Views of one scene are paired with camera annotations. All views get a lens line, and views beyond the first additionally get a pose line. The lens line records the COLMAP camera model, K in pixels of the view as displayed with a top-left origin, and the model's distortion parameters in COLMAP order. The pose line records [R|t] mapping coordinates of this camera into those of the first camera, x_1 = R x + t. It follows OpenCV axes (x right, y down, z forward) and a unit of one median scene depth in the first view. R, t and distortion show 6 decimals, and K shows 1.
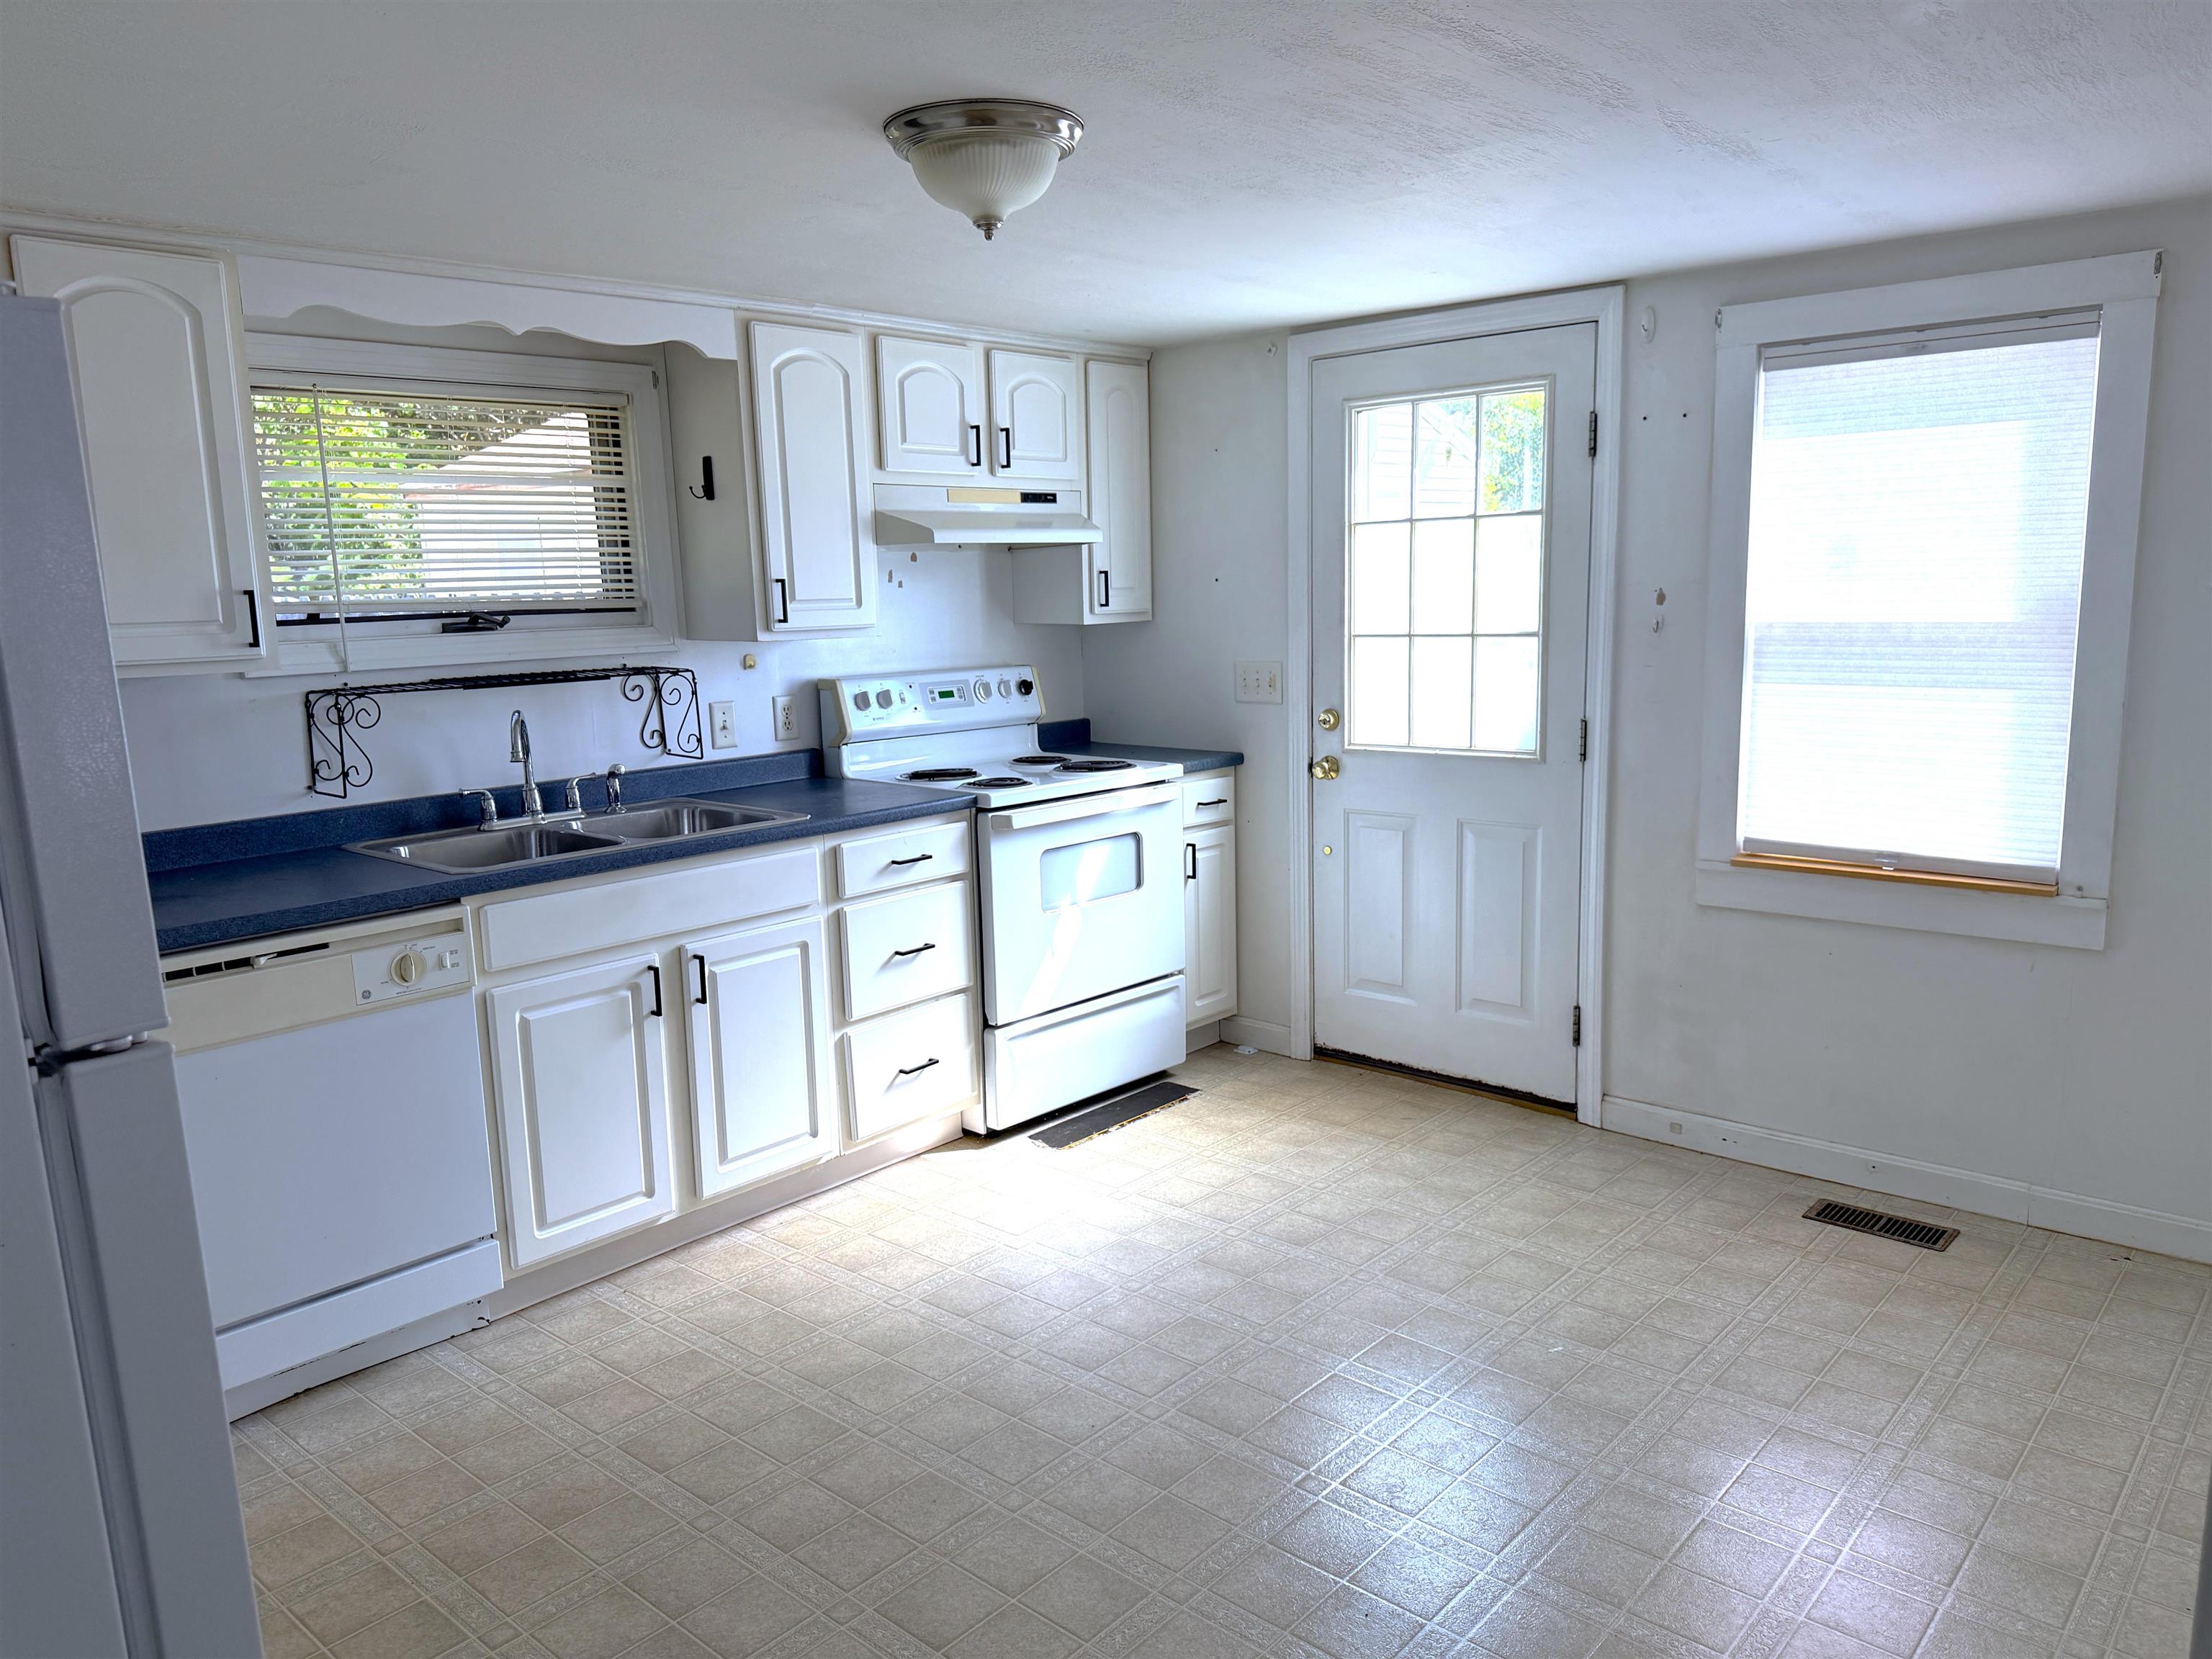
lens RADIAL K [[1548.0, 0, 1101.5], [0, 1548.0, 846.2], [0, 0, 1]] dist [0.151066, -0.290249]
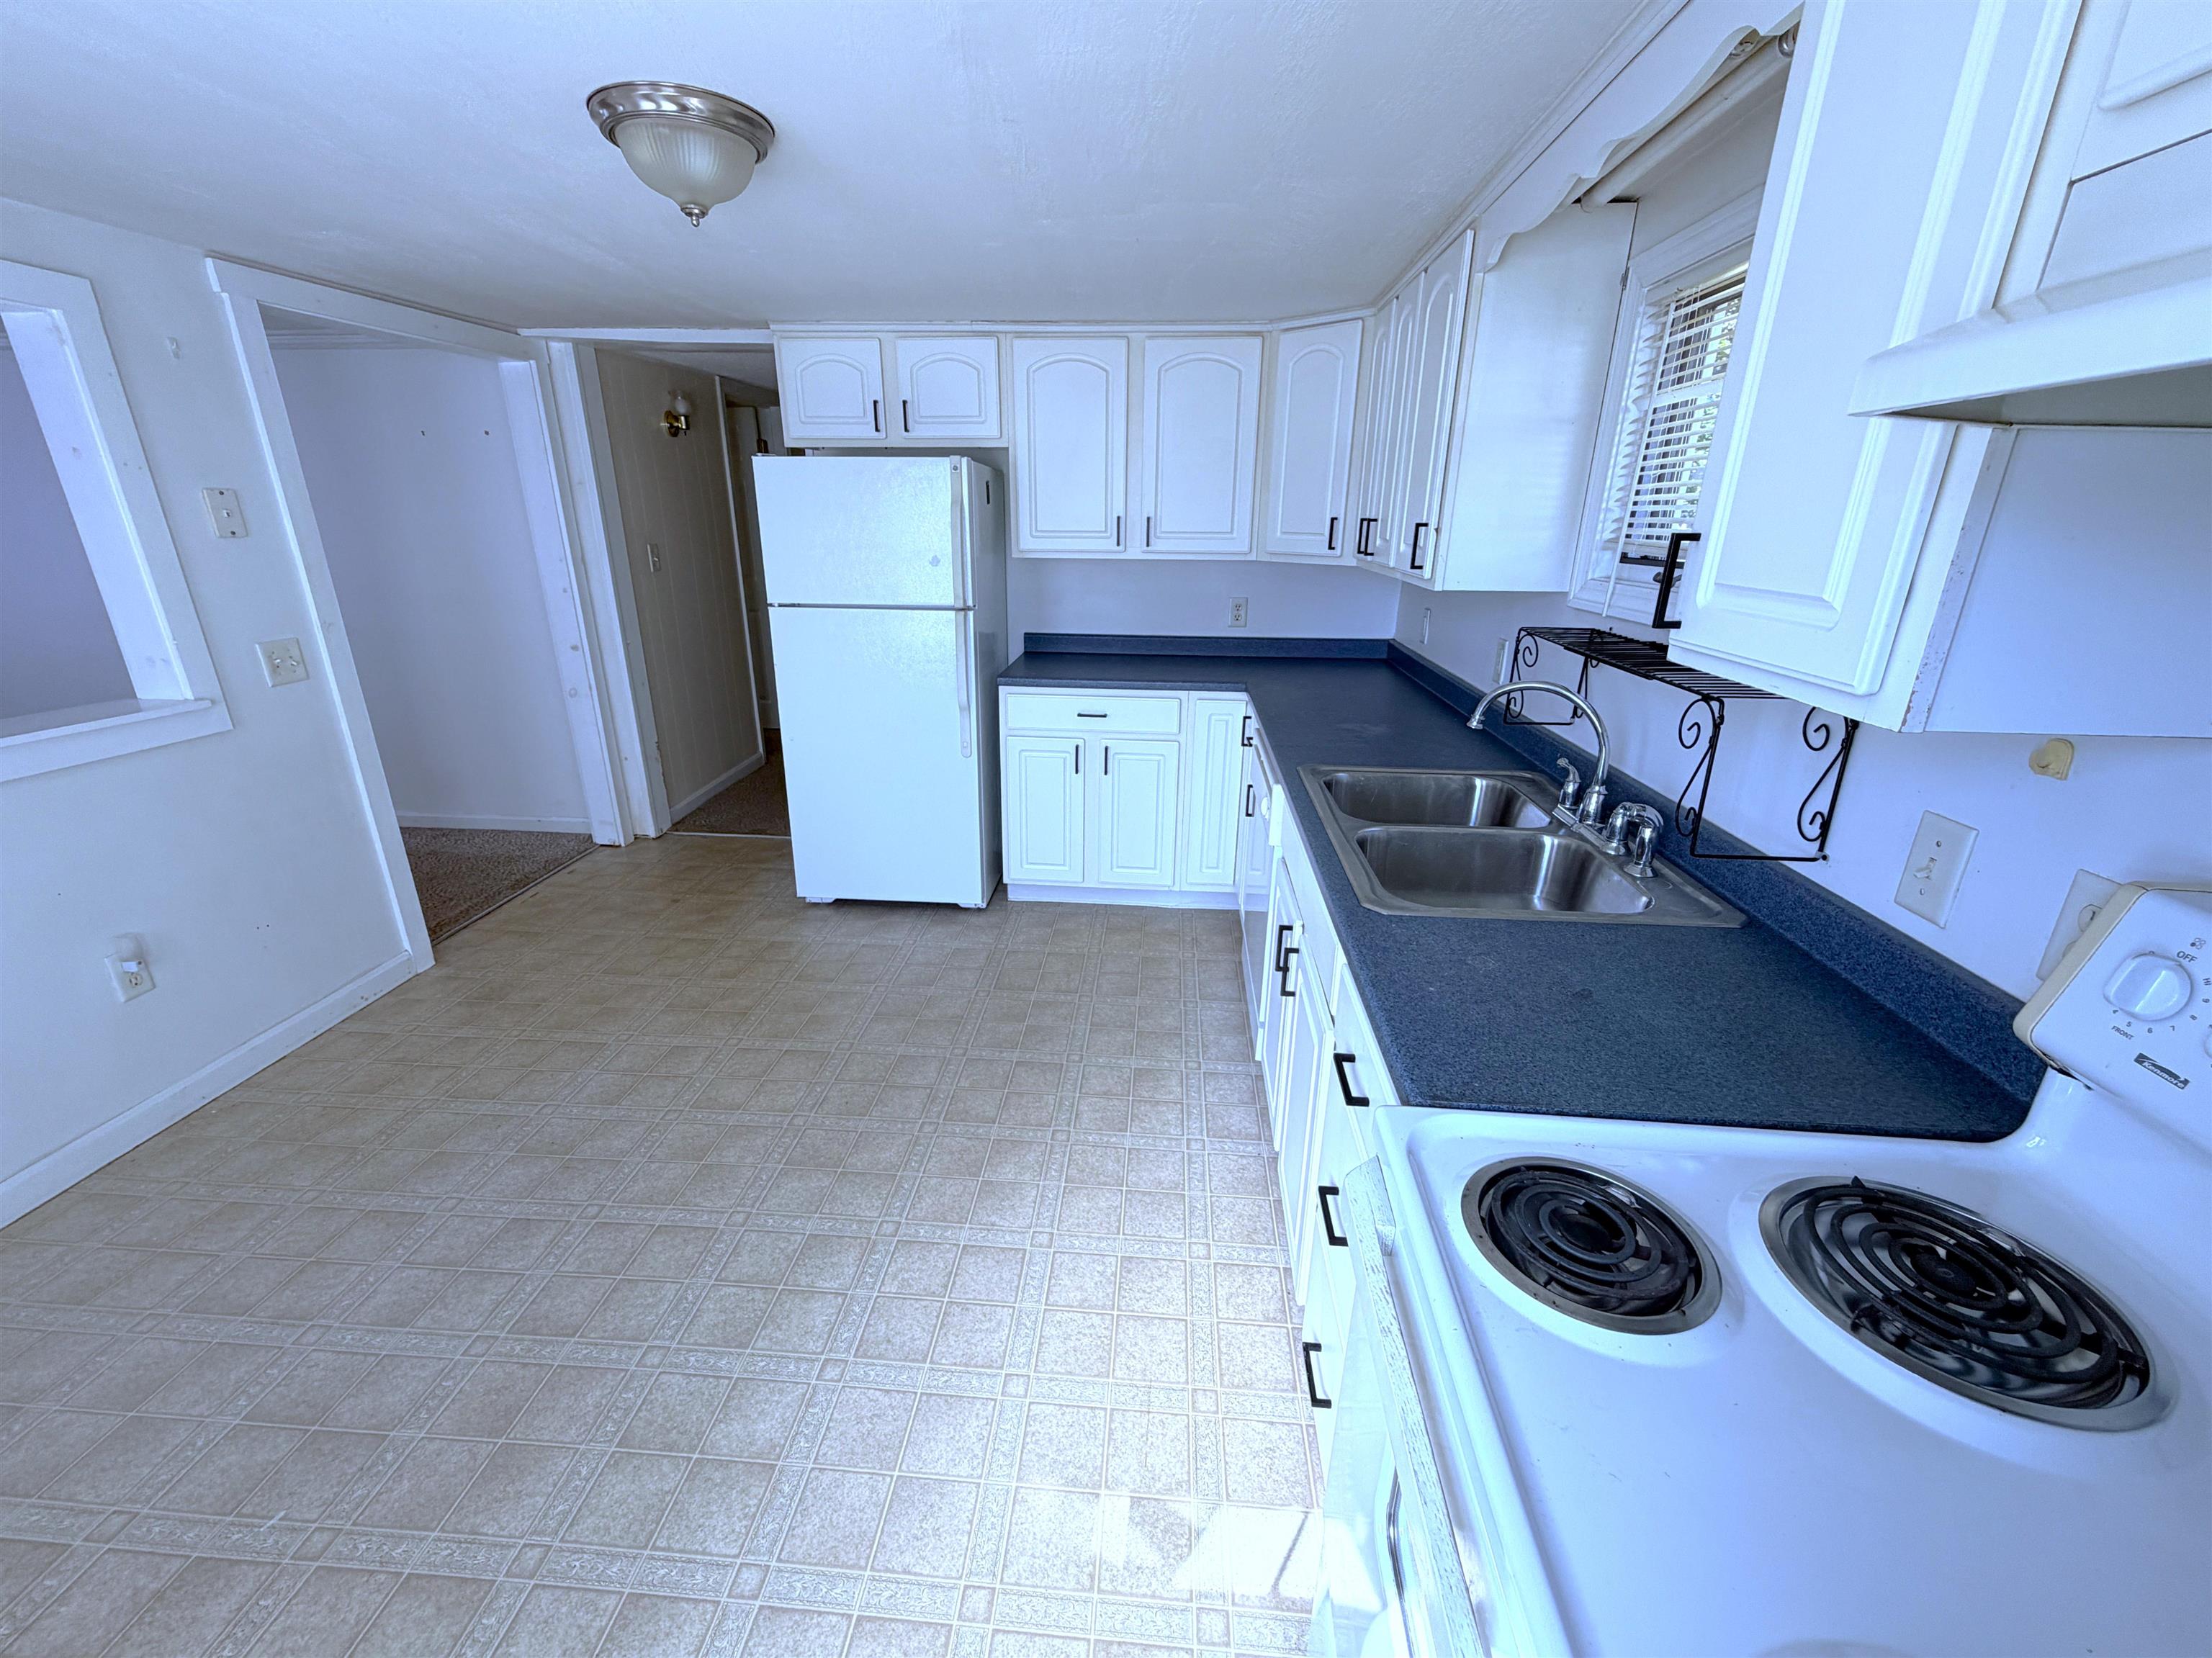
lens RADIAL K [[904.1, 0, 1099.2], [0, 904.1, 834.0], [0, 0, 1]] dist [-0.000323, 0.000426]
pose [[-0.796478, 0.219716, -0.563336, 0.100286], [-0.093555, 0.875649, 0.473800, -0.197490], [0.597387, 0.430074, -0.676880, 1.082314]]
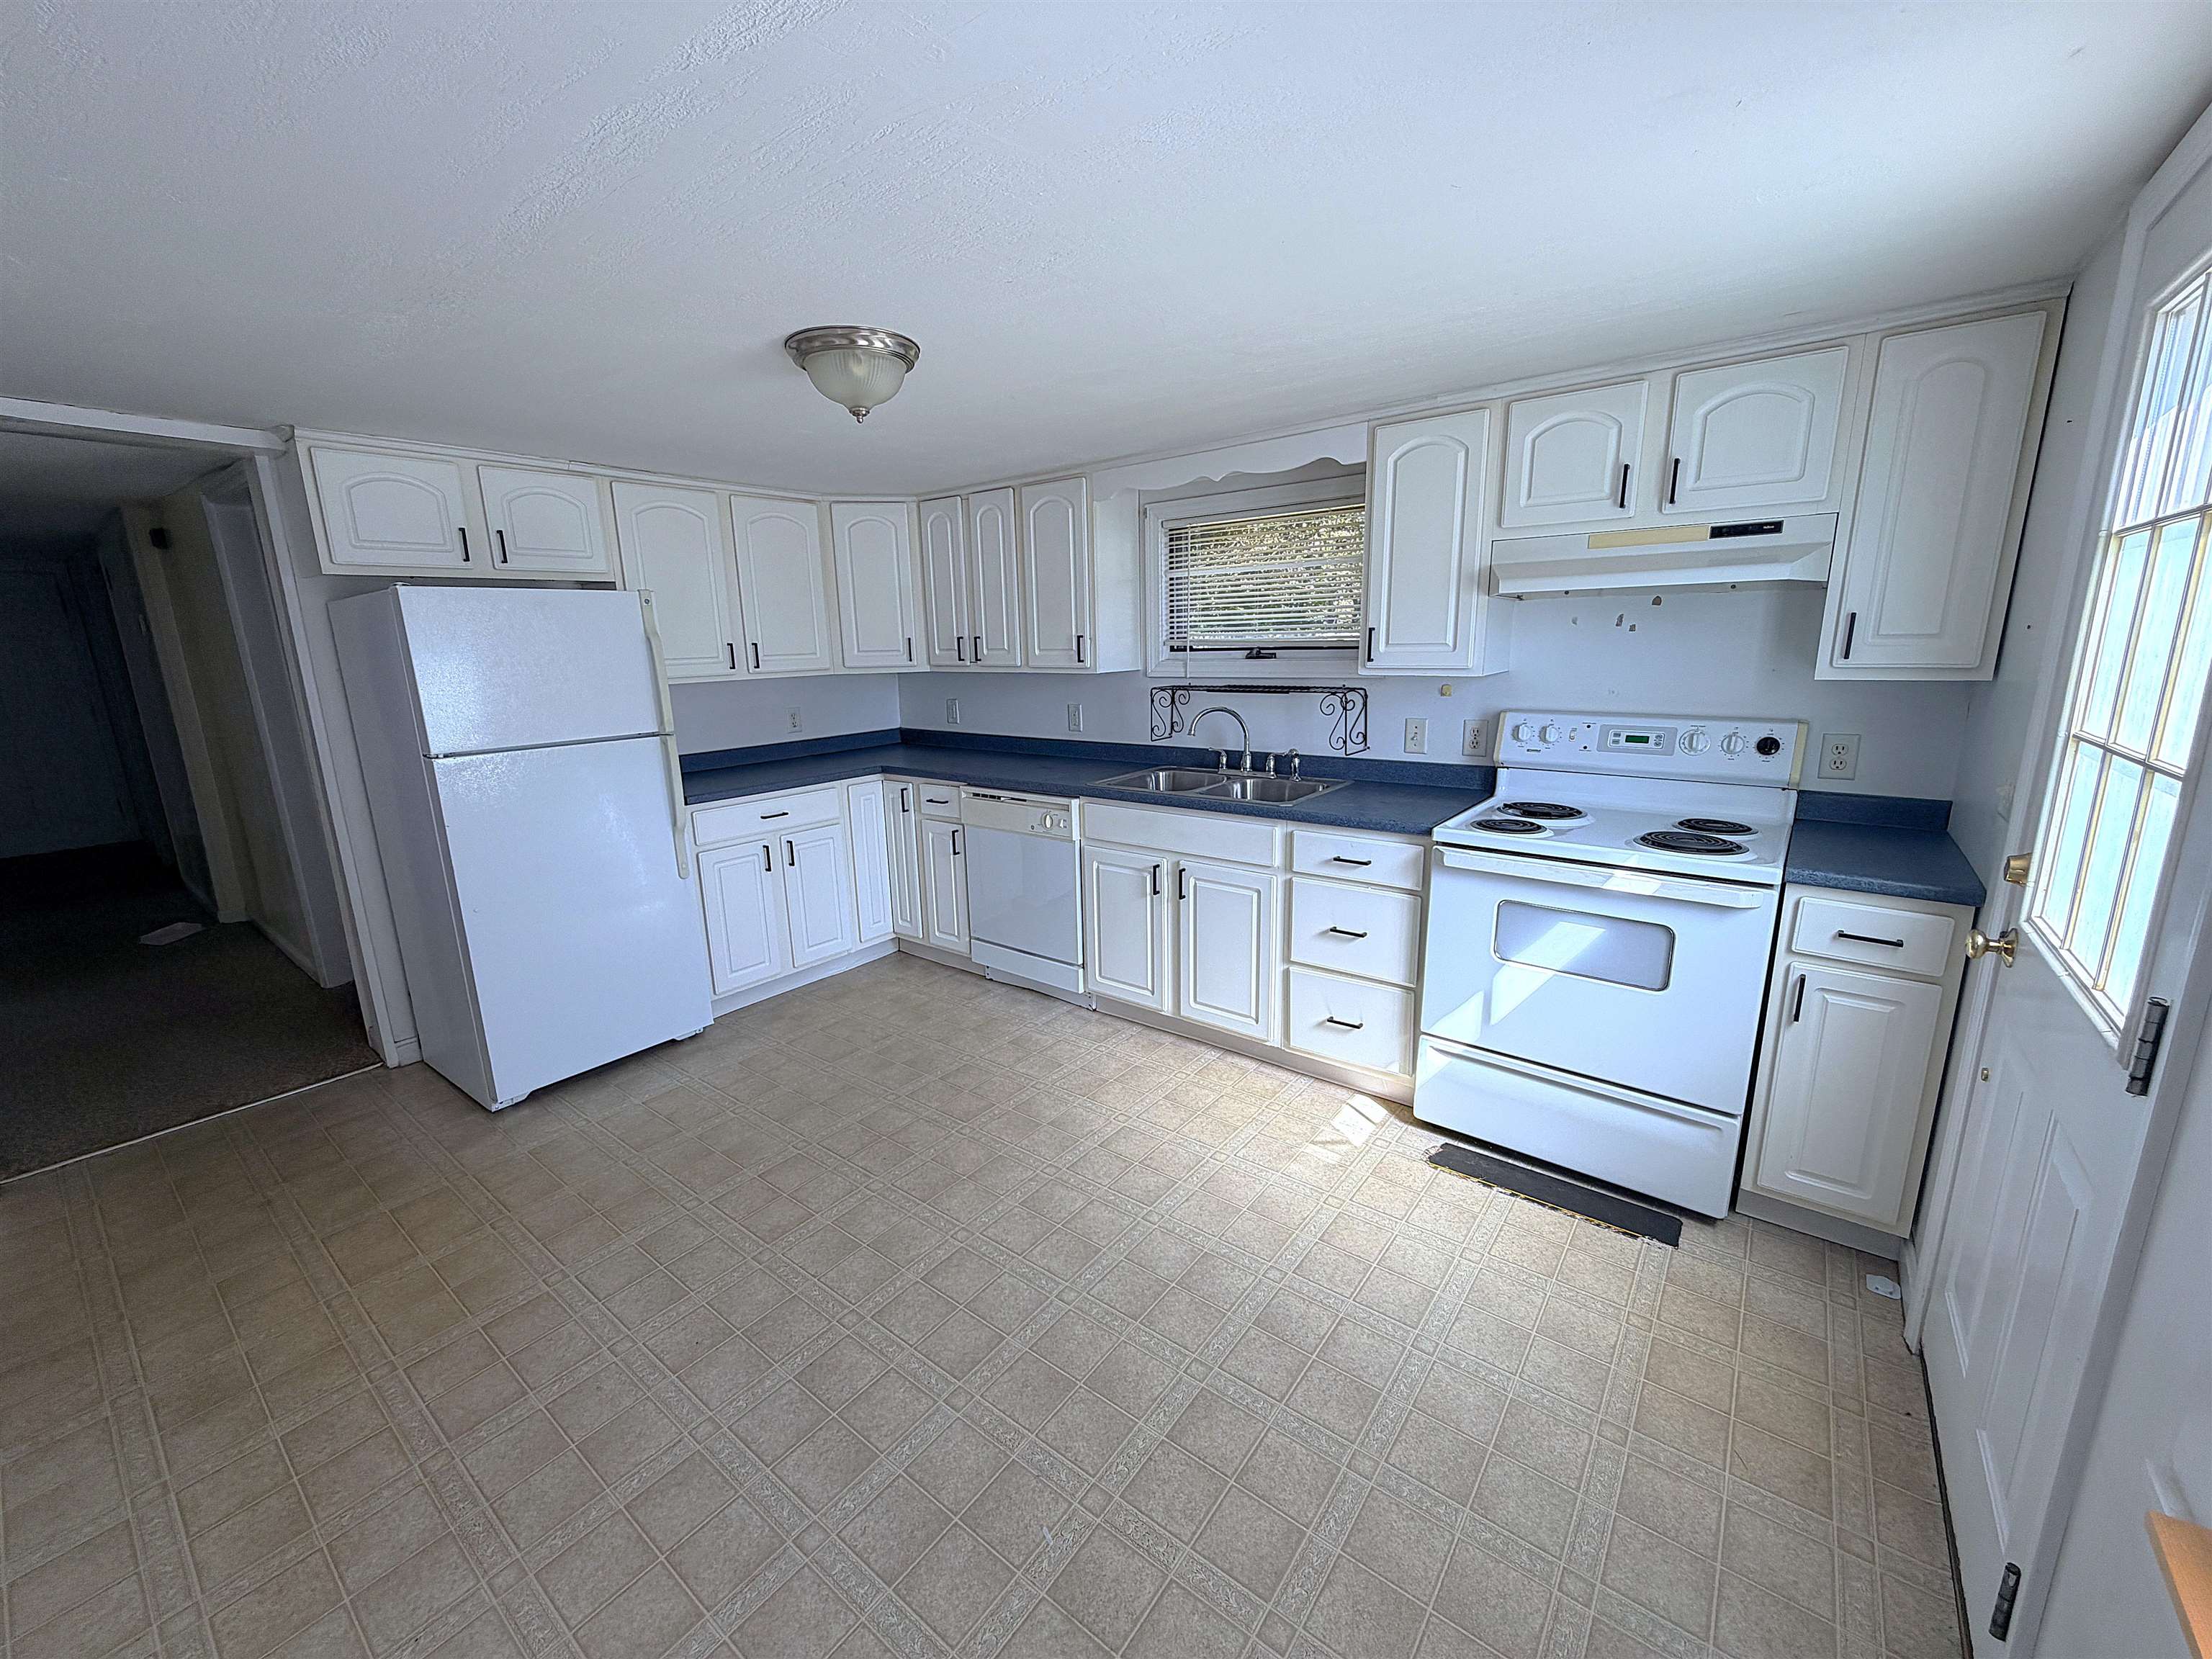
lens RADIAL K [[879.9, 0, 1098.7], [0, 879.9, 833.7], [0, 0, 1]] dist [0.000566, -0.000201]
pose [[0.063534, 0.242853, -0.967980, 0.512709], [-0.149632, 0.961294, 0.231354, -0.137466], [0.986698, 0.130142, 0.097414, 0.705746]]
